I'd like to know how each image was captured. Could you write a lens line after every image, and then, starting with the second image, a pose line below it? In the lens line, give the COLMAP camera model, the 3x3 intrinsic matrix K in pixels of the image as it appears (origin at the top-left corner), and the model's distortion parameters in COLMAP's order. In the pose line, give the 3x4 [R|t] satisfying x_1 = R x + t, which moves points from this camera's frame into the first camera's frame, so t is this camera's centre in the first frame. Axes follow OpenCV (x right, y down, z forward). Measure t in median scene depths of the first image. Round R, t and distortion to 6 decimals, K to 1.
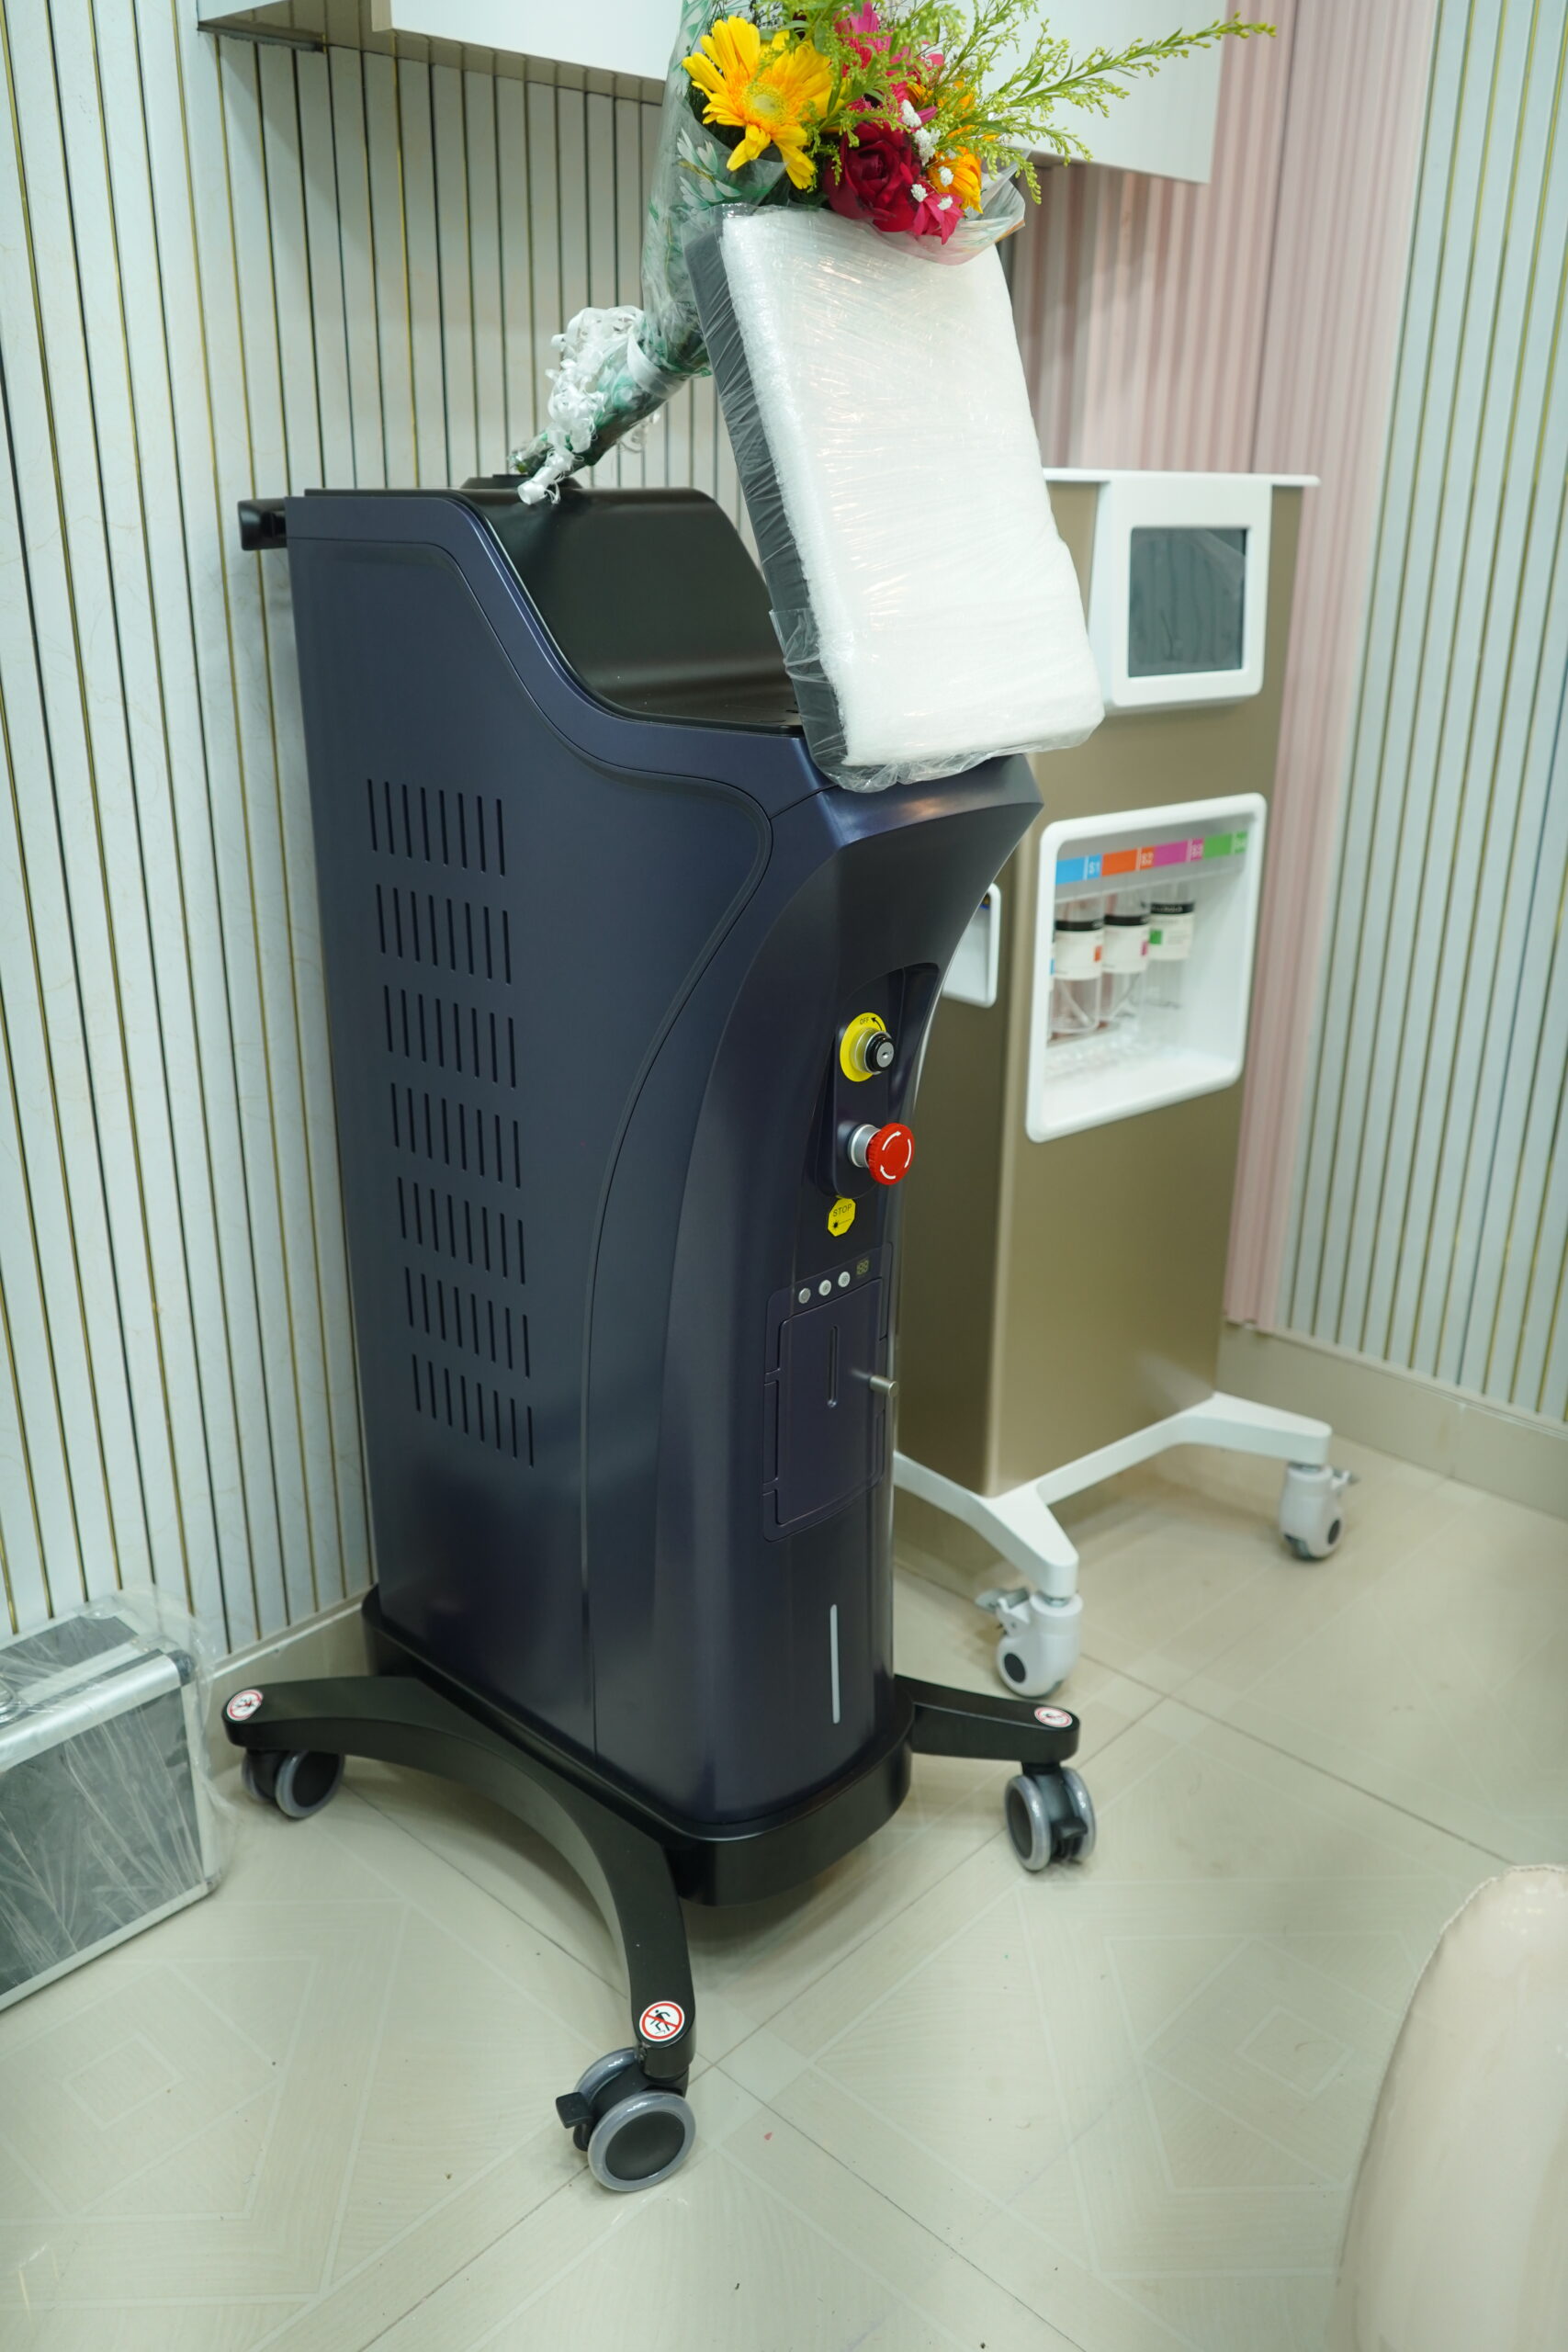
lens RADIAL K [[1882.3, 0, 771.8], [0, 1882.3, 1175.2], [0, 0, 1]] dist [-0.016528, 0.024737]
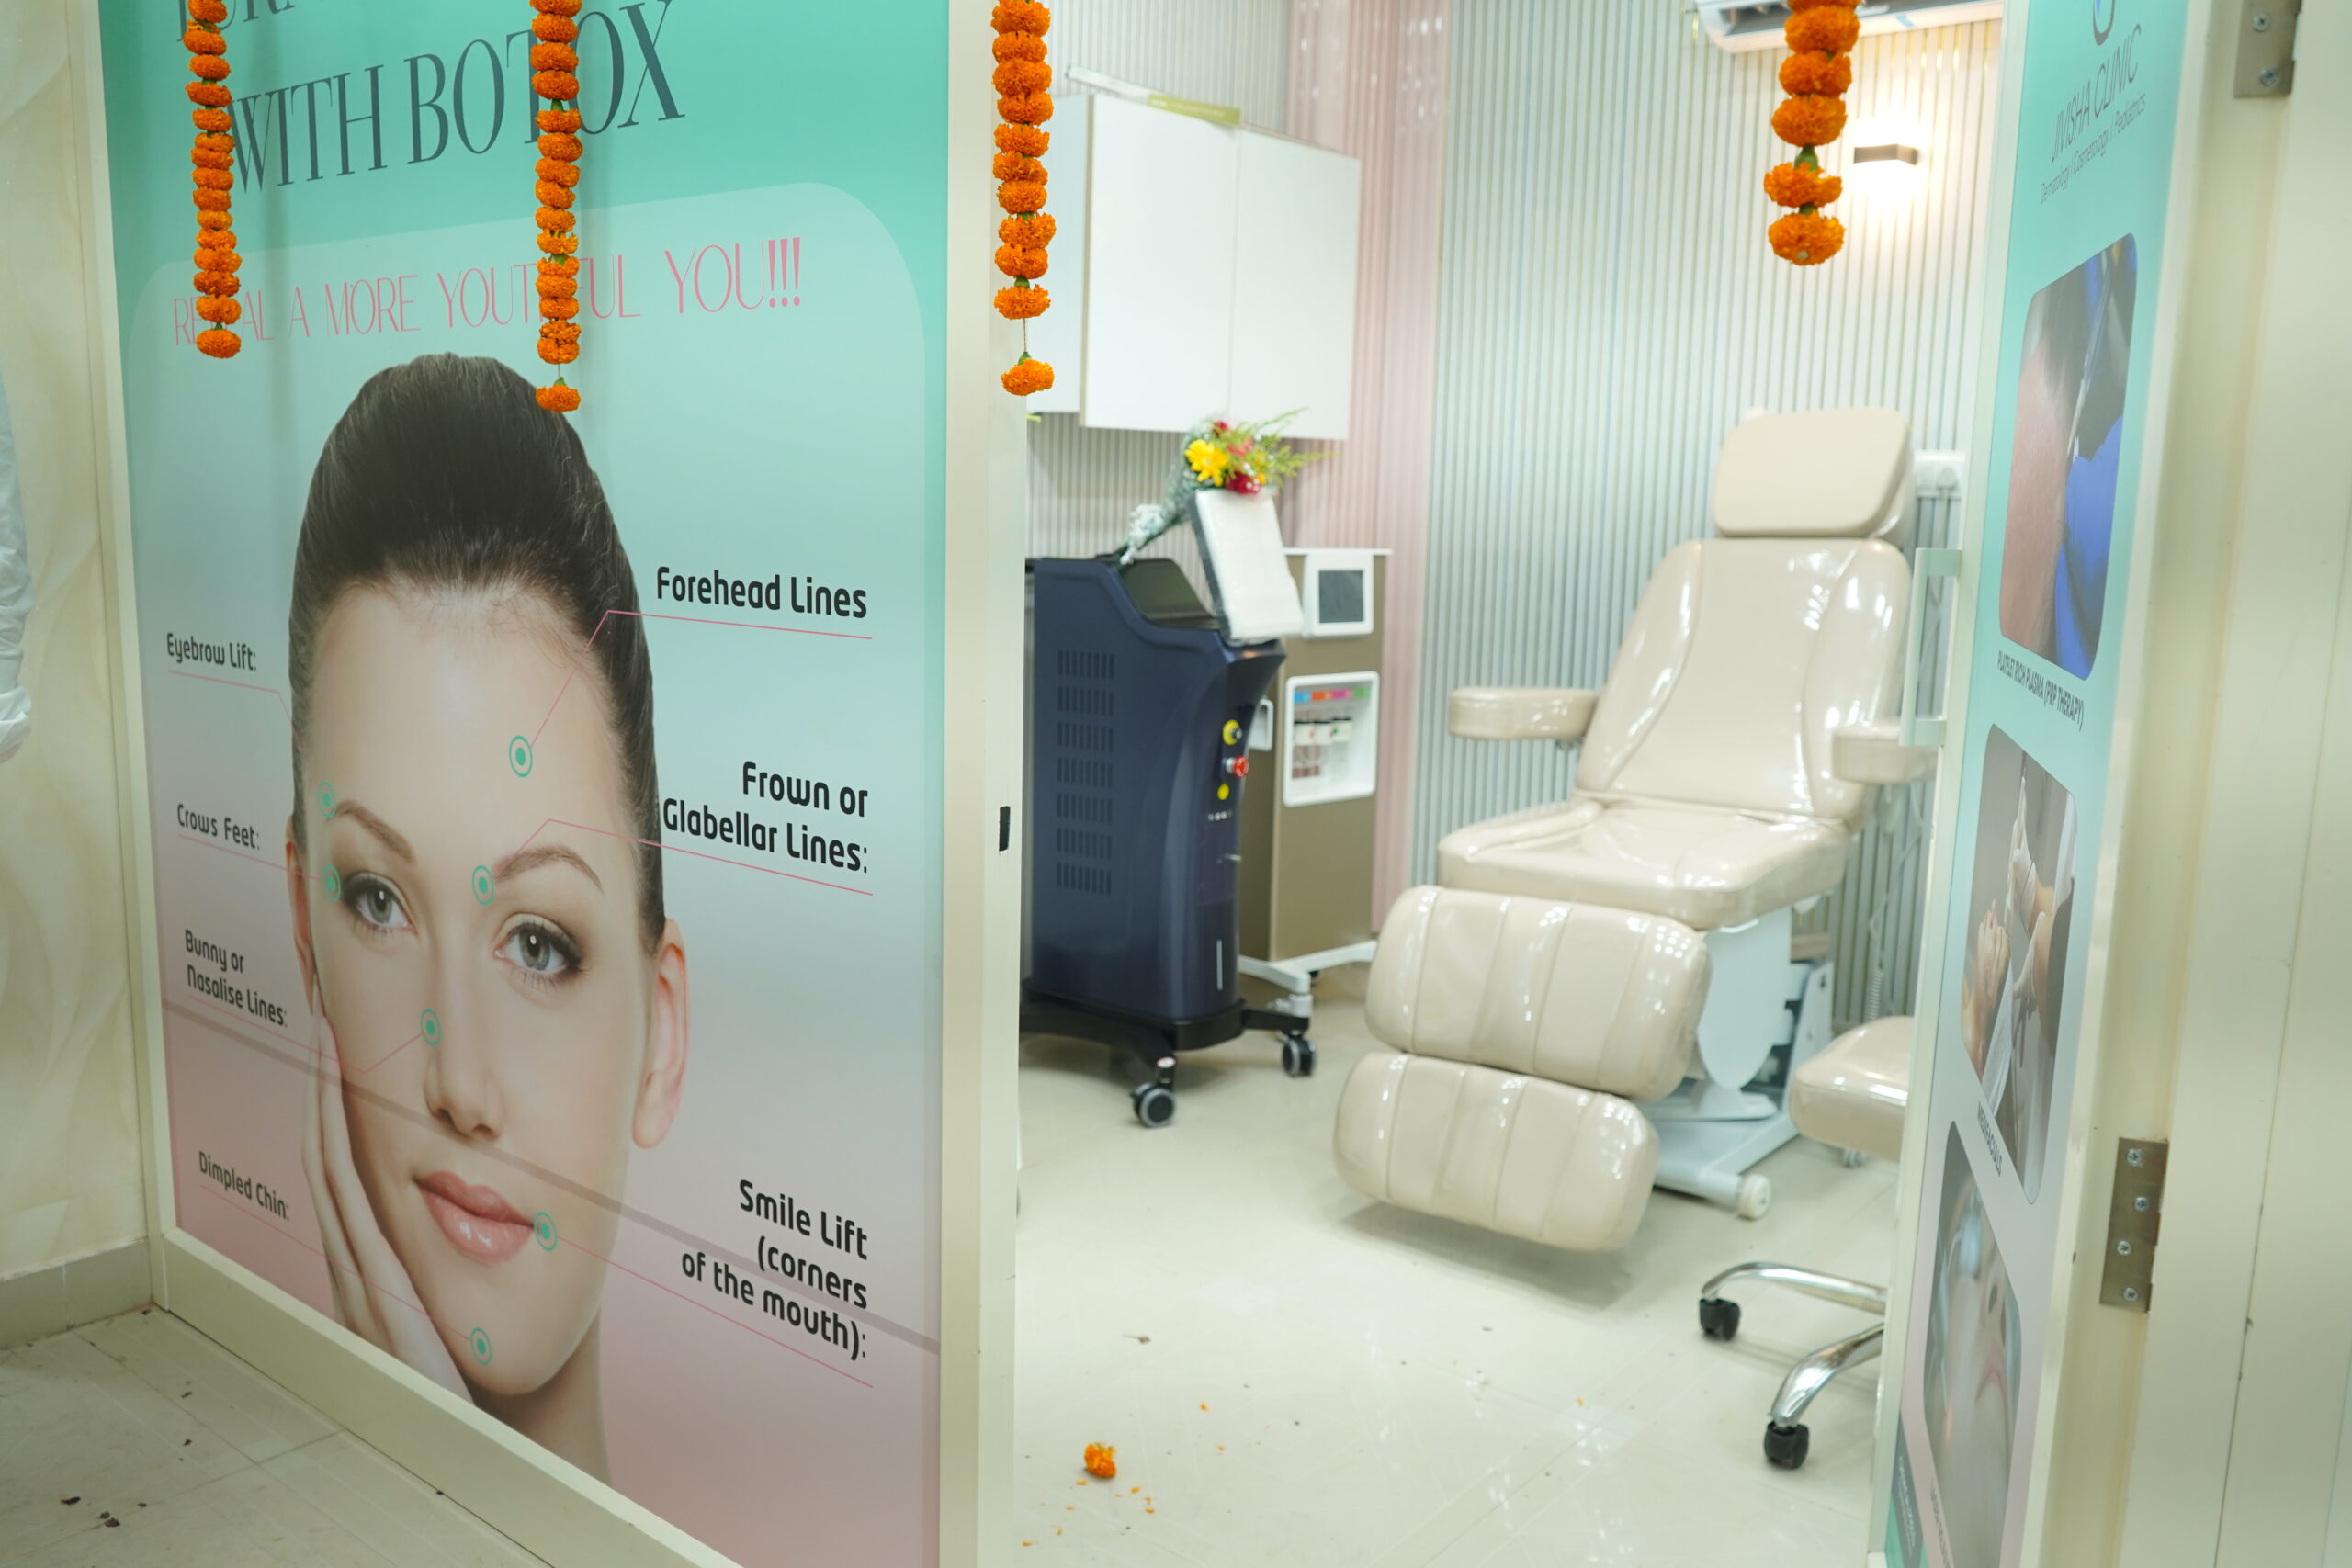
lens RADIAL K [[1882.3, 0, 1189.8], [0, 1882.3, 784.2], [0, 0, 1]] dist [-0.016528, 0.024737]
pose [[0.996373, 0.004314, 0.084985, -0.262826], [0.012750, 0.979870, -0.199230, 0.588952], [-0.084134, 0.199591, 0.976261, -1.866638]]
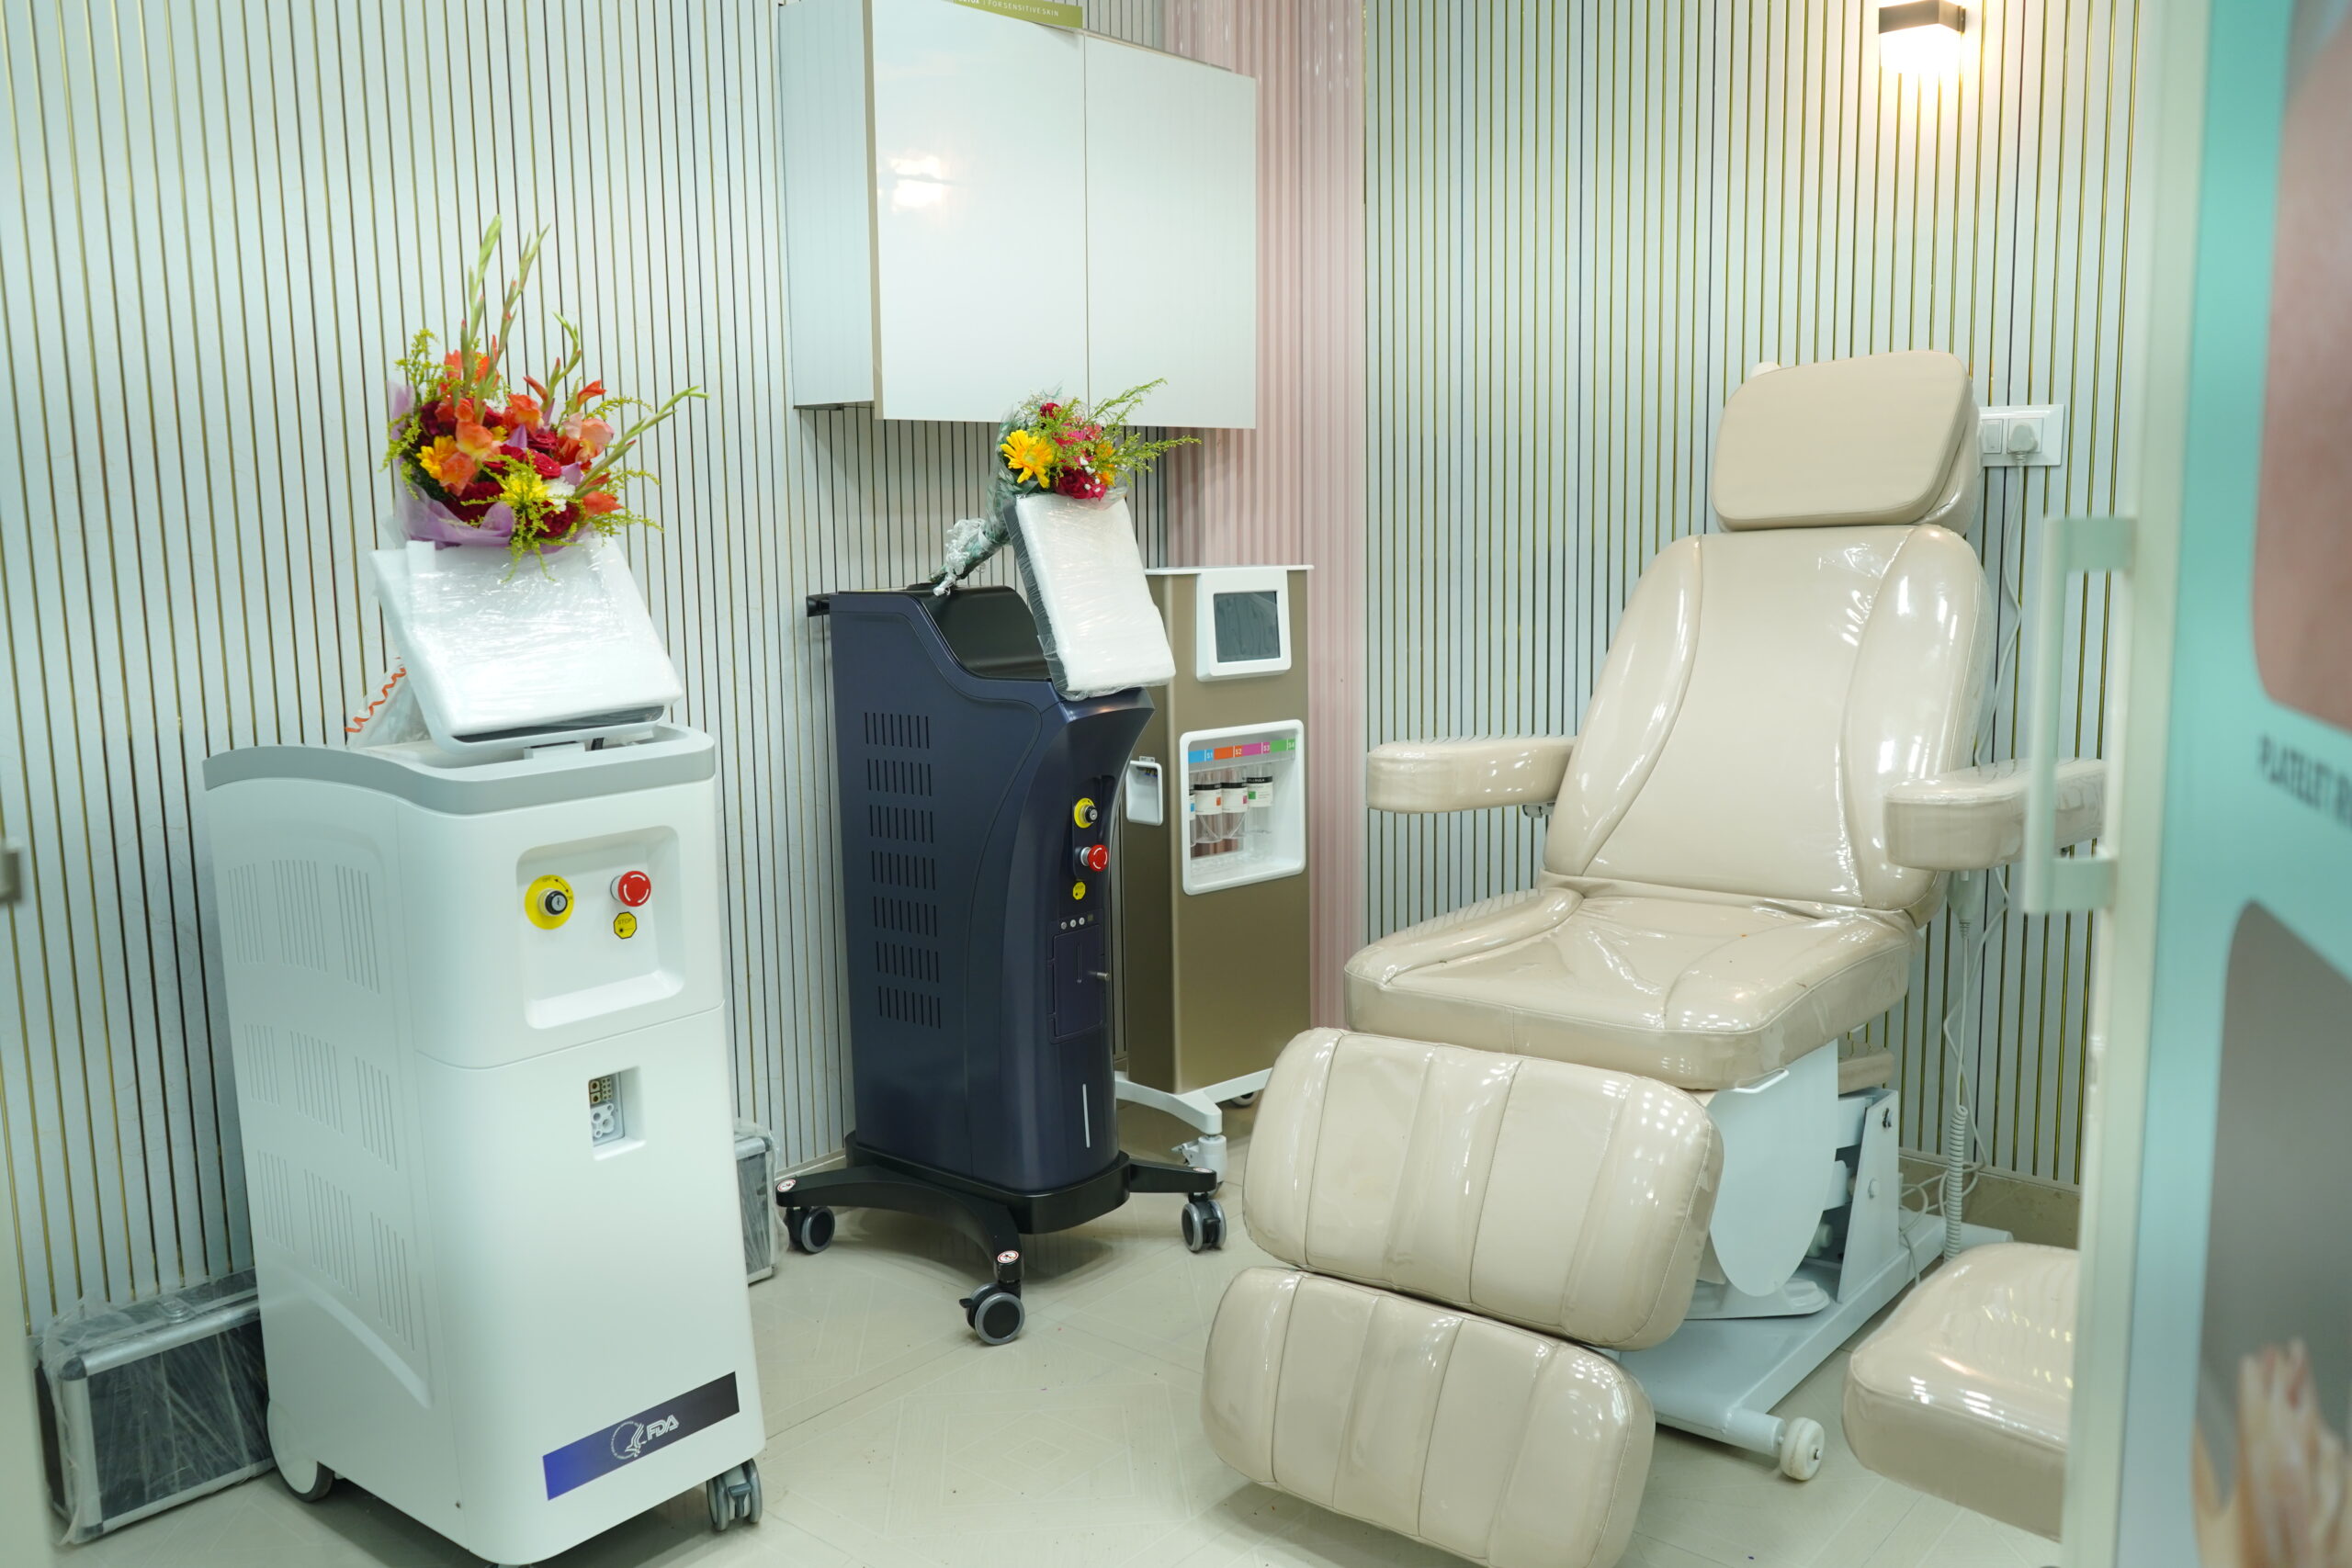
lens RADIAL K [[1882.3, 0, 1184.1], [0, 1882.3, 775.6], [0, 0, 1]] dist [-0.016528, 0.024737]
pose [[0.997860, -0.031522, 0.057281, 0.036966], [0.043217, 0.975416, -0.216092, 0.372971], [-0.049061, 0.218105, 0.974691, -1.219206]]
